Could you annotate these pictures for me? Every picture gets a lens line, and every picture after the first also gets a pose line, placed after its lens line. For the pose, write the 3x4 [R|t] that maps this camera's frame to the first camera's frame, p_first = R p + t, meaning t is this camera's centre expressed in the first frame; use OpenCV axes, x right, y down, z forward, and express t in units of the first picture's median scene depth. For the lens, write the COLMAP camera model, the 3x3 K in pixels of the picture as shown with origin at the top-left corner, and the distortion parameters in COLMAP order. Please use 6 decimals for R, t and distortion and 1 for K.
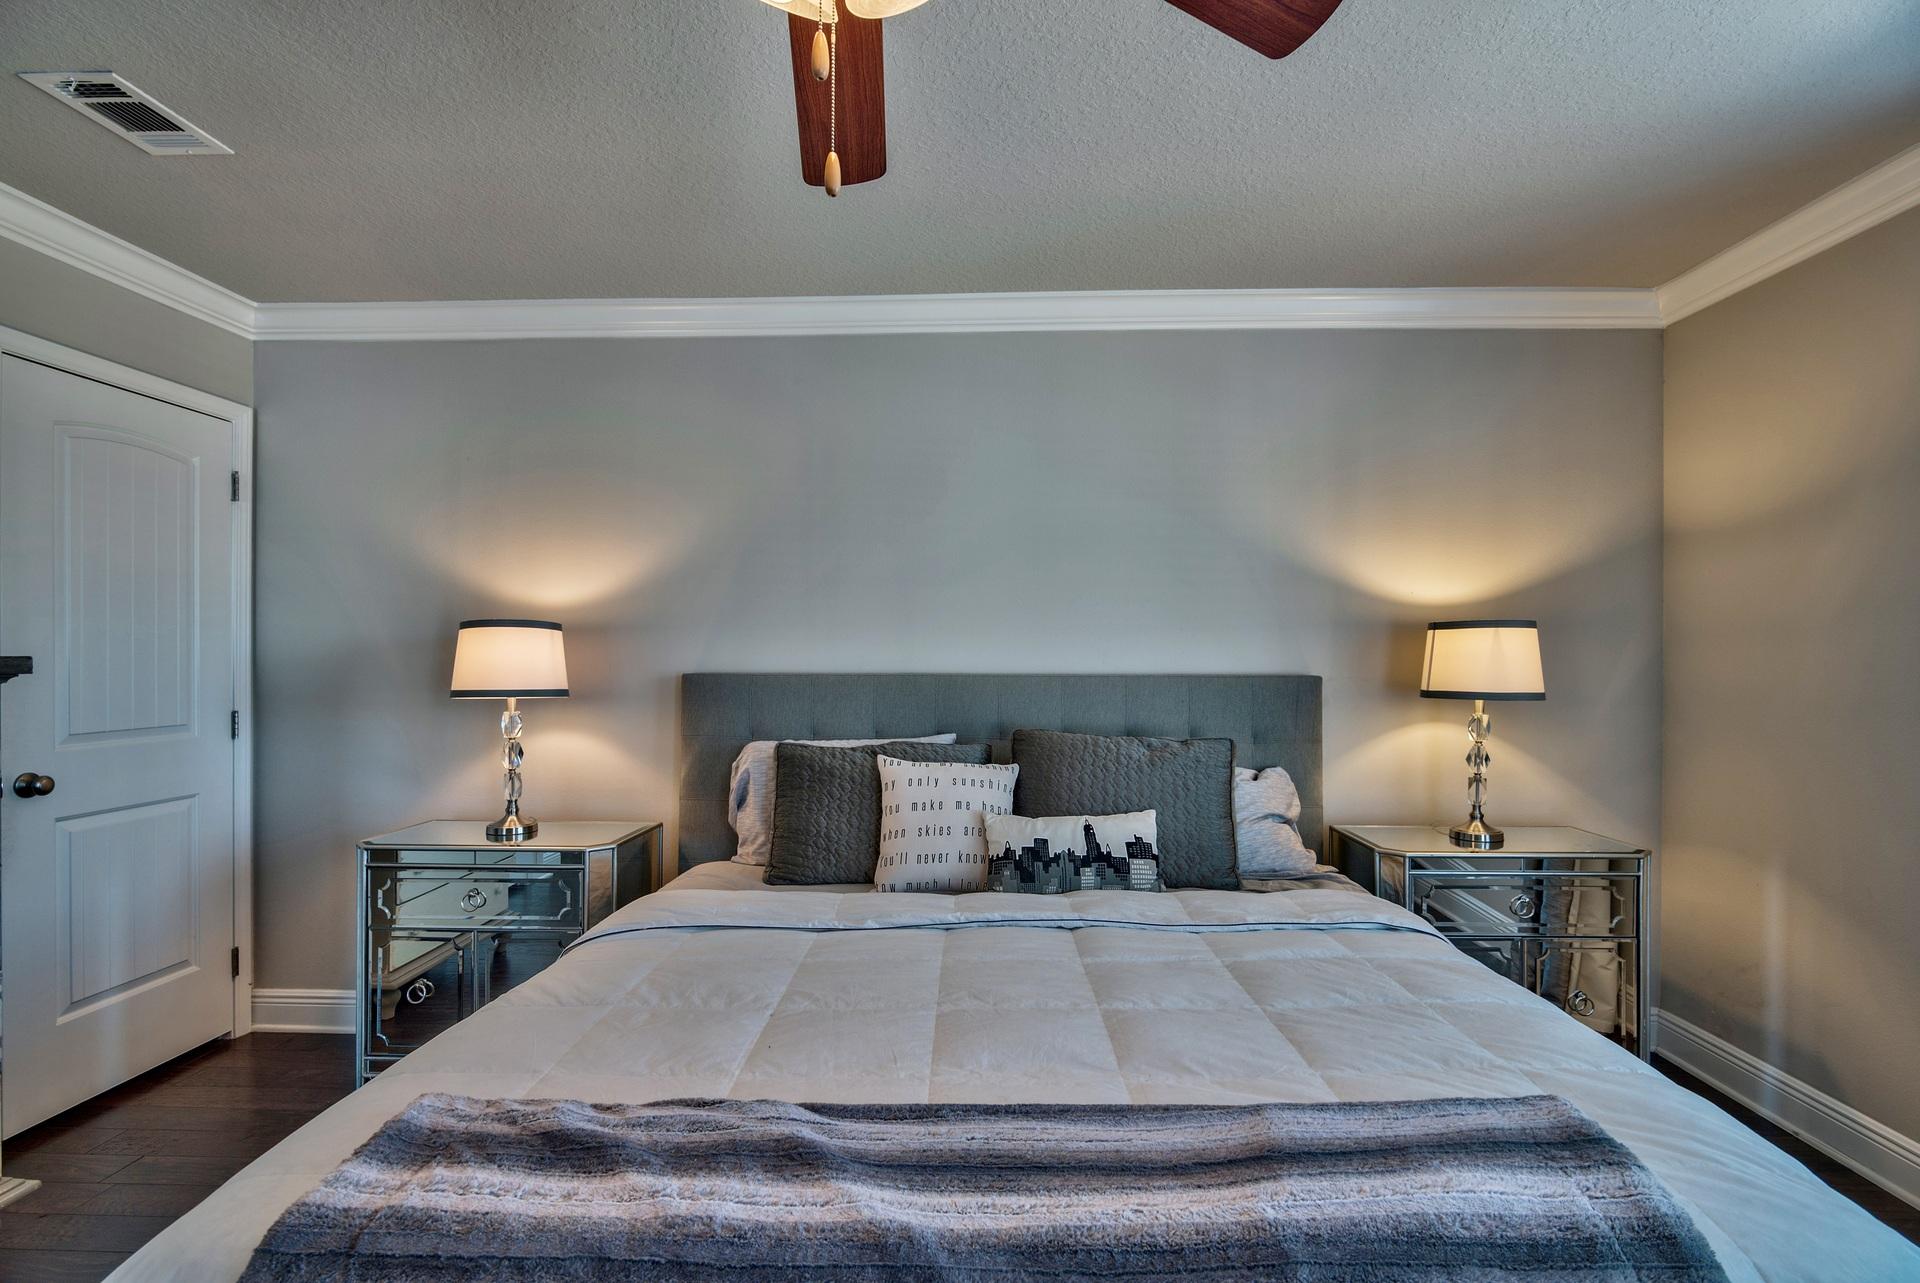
lens RADIAL K [[938.4, 0, 966.2], [0, 938.4, 652.2], [0, 0, 1]] dist [-0.001274, -0.001892]
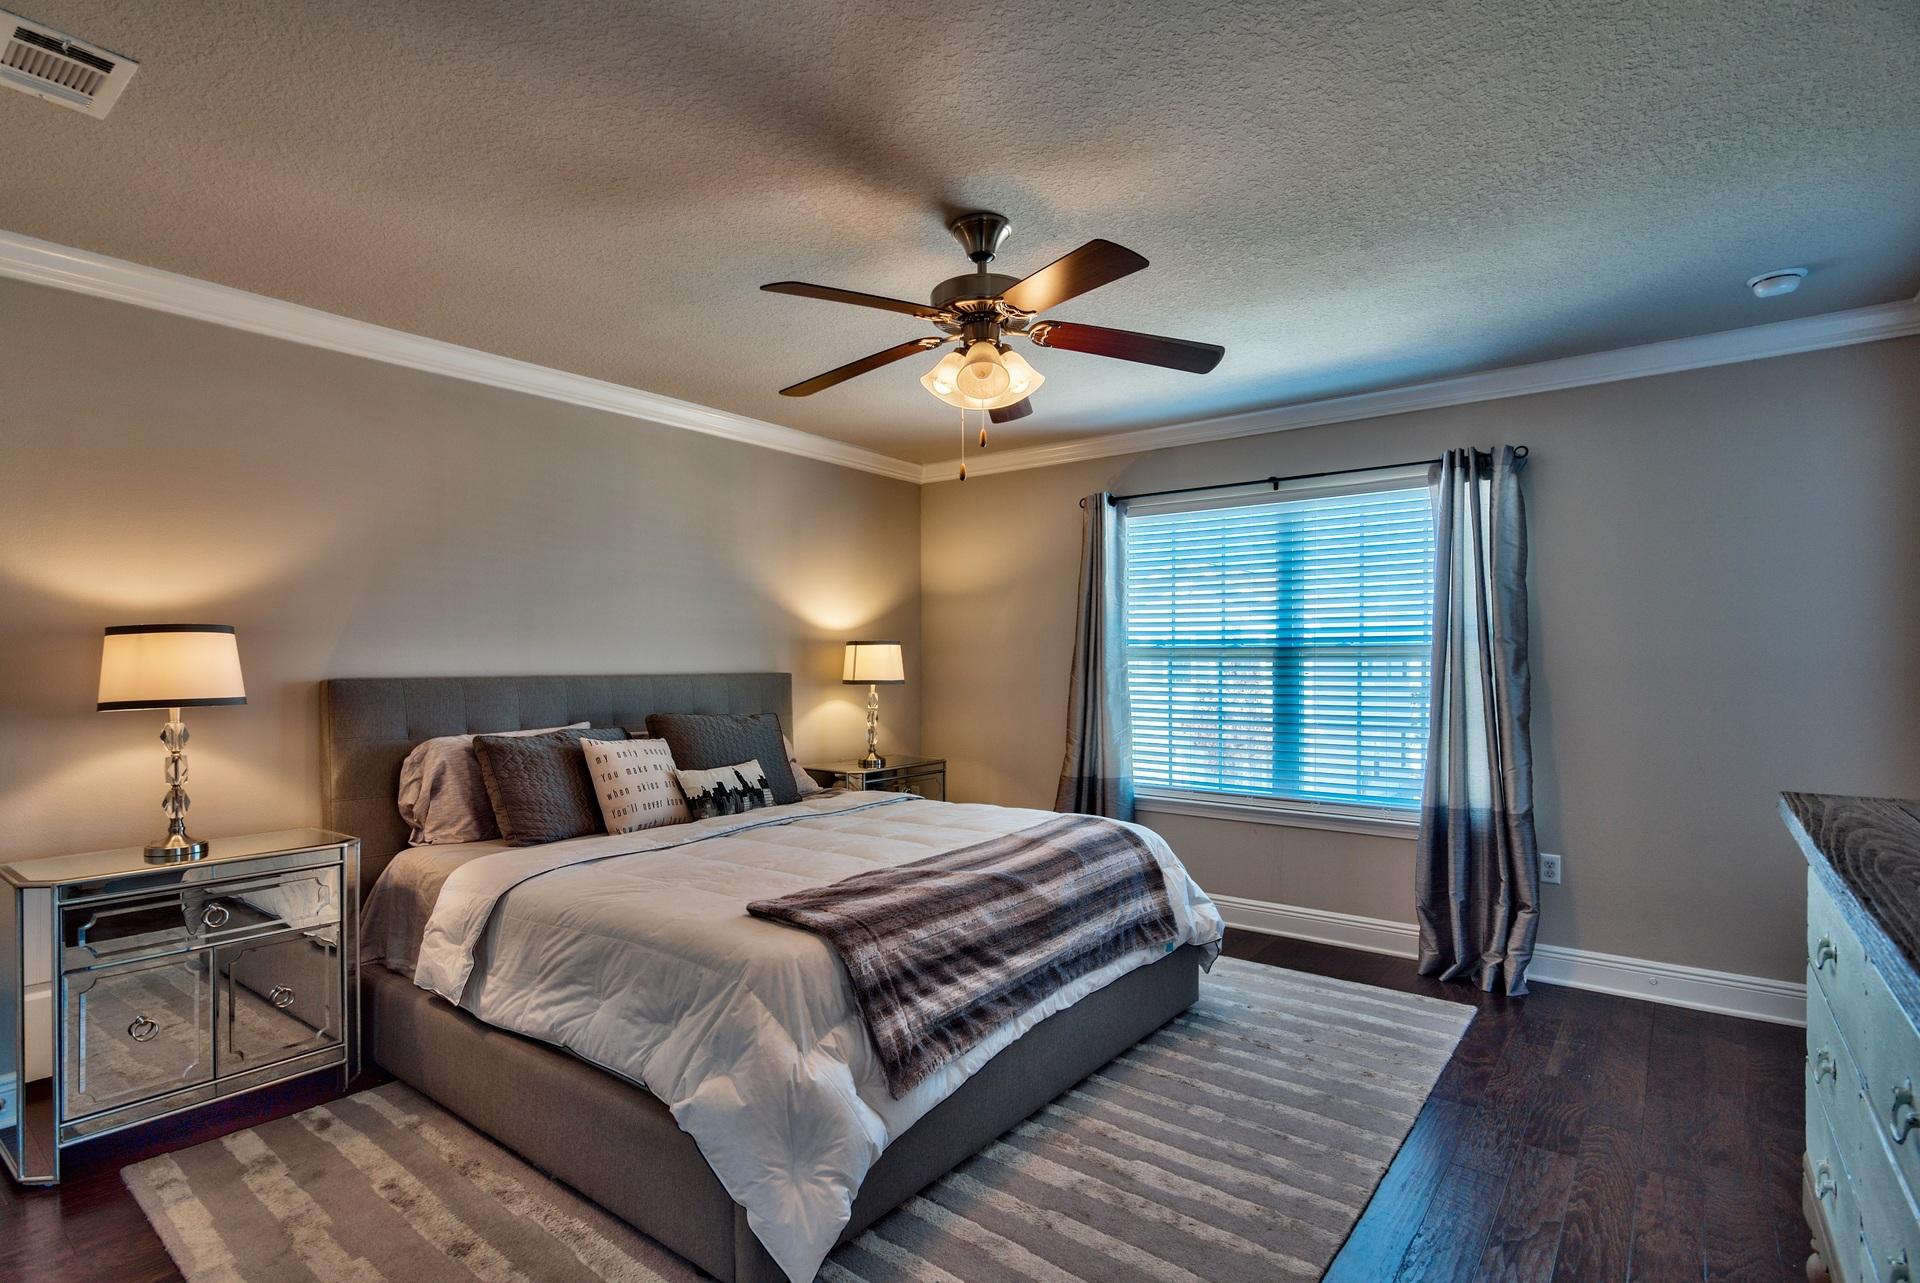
lens RADIAL K [[938.4, 0, 951.2], [0, 938.4, 650.1], [0, 0, 1]] dist [-0.001274, -0.001892]
pose [[0.592474, 0.005037, 0.805574, -0.851798], [0.001247, 0.999974, -0.007170, -0.001577], [-0.805589, 0.005253, 0.592452, -0.182443]]
